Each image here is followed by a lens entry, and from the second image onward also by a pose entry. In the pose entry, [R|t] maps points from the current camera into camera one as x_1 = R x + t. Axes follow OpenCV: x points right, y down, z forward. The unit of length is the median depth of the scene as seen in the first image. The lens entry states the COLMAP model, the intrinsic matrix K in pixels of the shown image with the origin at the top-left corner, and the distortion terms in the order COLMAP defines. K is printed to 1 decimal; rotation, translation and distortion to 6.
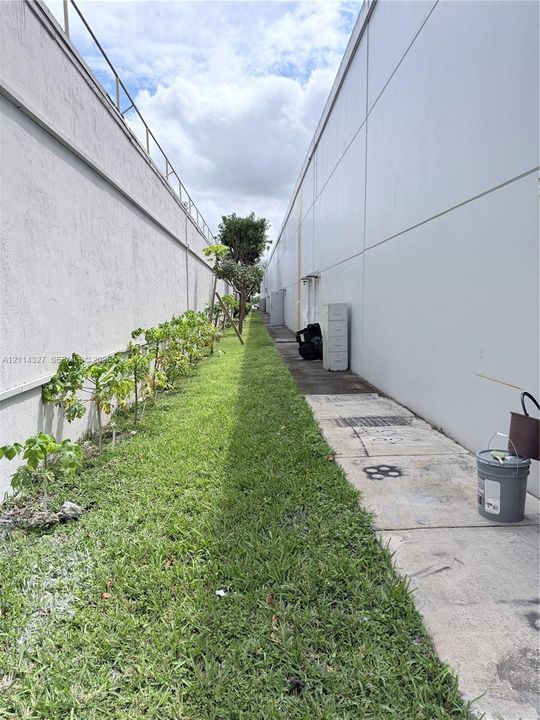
lens RADIAL K [[510.6, 0, 268.3], [0, 510.6, 364.0], [0, 0, 1]] dist [0.010158, -0.007827]
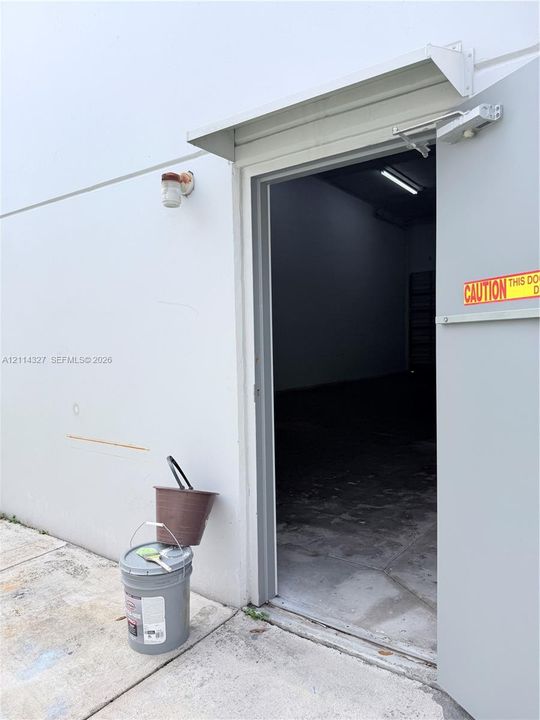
lens RADIAL K [[510.6, 0, 268.3], [0, 510.6, 364.0], [0, 0, 1]] dist [0.010158, -0.007827]
pose [[0.622122, -0.043770, 0.781696, 0.009922], [0.108592, 0.993610, -0.030788, -0.029971], [-0.775353, 0.104039, 0.622899, 0.298917]]
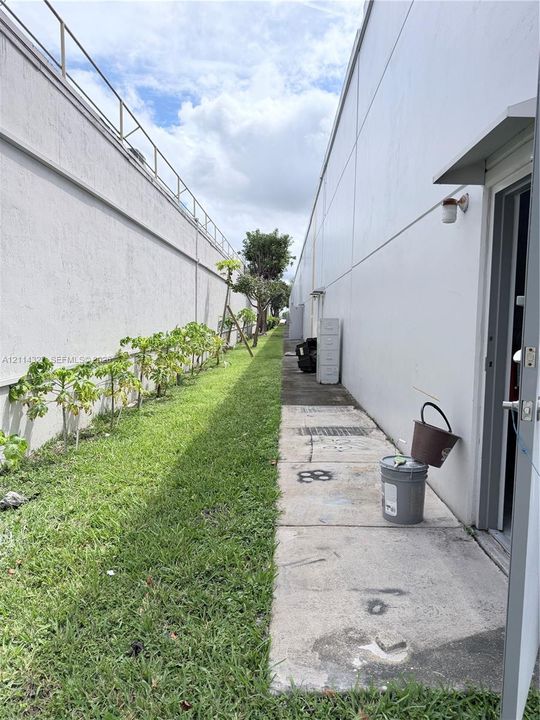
lens RADIAL K [[506.7, 0, 270.0], [0, 506.7, 360.0], [0, 0, 1]] dist [0.066190, -0.084443]
pose [[0.998521, 0.027092, -0.047144, 0.162837], [-0.028735, 0.998990, -0.034532, 0.009913], [0.046161, 0.035836, 0.998291, -0.058413]]
